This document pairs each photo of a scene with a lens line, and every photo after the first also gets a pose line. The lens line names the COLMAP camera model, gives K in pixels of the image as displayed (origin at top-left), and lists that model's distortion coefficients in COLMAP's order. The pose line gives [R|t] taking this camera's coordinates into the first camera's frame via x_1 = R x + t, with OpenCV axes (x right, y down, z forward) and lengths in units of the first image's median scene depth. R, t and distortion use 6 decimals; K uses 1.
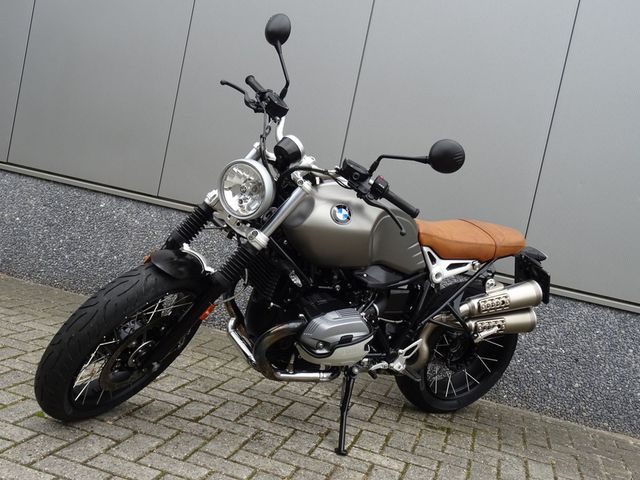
lens RADIAL K [[699.9, 0, 322.8], [0, 699.9, 243.2], [0, 0, 1]] dist [-0.006847, 0.000000]
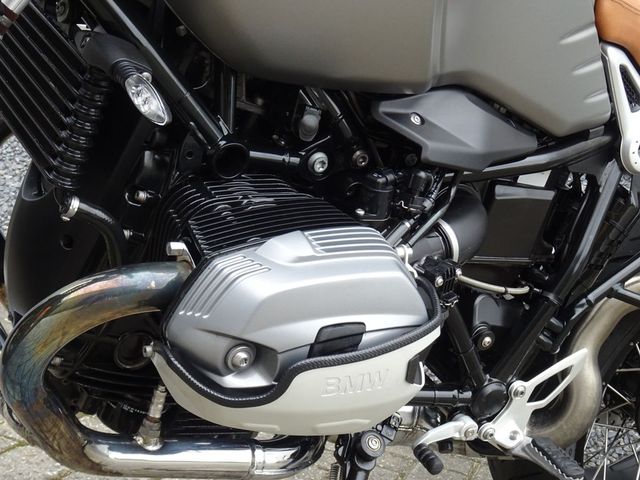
lens RADIAL K [[1251.3, 0, 319.1], [0, 1251.3, 238.6], [0, 0, 1]] dist [-0.021516, 0.000000]
pose [[0.999565, 0.029311, -0.003378, 0.023776], [-0.029127, 0.998539, 0.045511, 0.070963], [0.004707, -0.045393, 0.998958, 0.479024]]
